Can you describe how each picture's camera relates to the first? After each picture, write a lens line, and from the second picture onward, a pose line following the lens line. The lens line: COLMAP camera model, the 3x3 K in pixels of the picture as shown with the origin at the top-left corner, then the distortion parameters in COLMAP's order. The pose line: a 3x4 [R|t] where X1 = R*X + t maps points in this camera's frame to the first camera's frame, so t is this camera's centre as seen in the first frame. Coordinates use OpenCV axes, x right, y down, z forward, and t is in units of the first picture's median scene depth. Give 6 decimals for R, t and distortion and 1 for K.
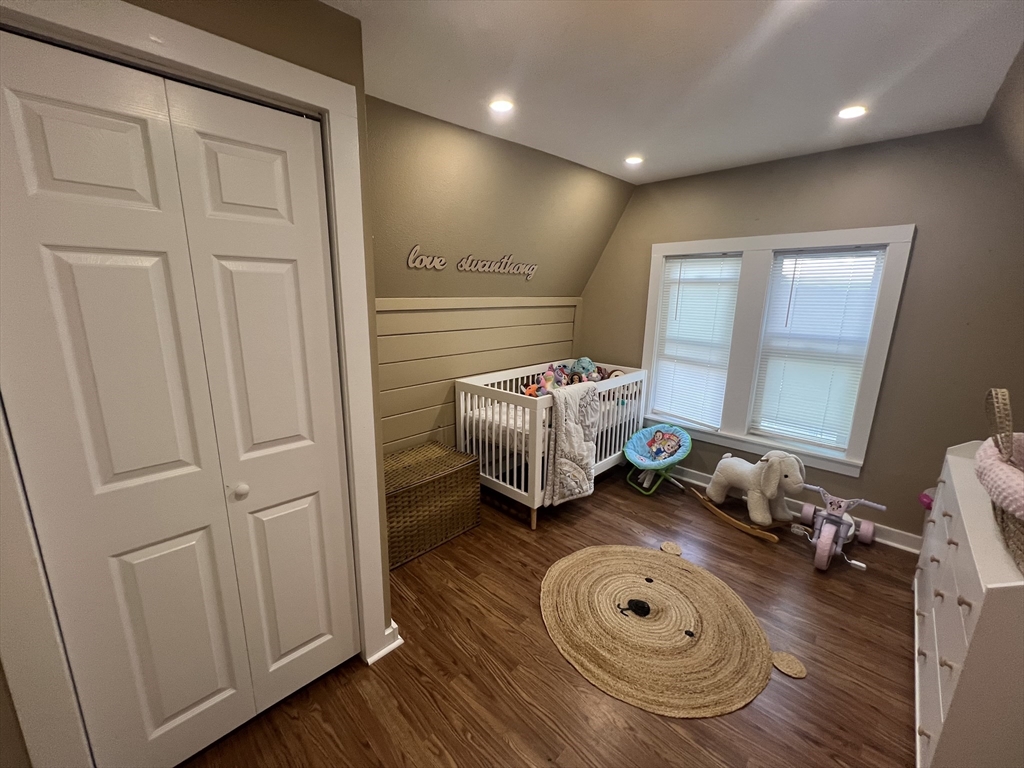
lens RADIAL K [[410.3, 0, 510.6], [0, 410.3, 387.3], [0, 0, 1]] dist [-0.002785, 0.001187]
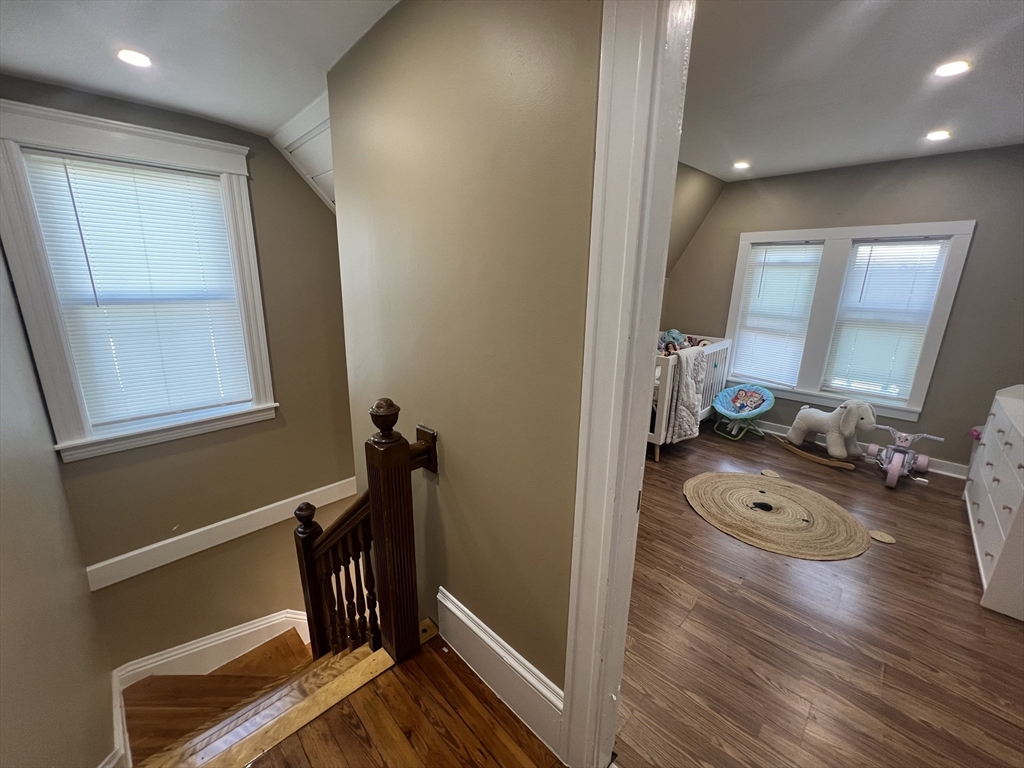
lens RADIAL K [[410.3, 0, 514.8], [0, 410.3, 383.7], [0, 0, 1]] dist [-0.002785, 0.001187]
pose [[0.999907, 0.000857, -0.013629, -0.364871], [-0.000377, 0.999380, 0.035202, 0.059505], [0.013651, -0.035194, 0.999287, -0.266896]]
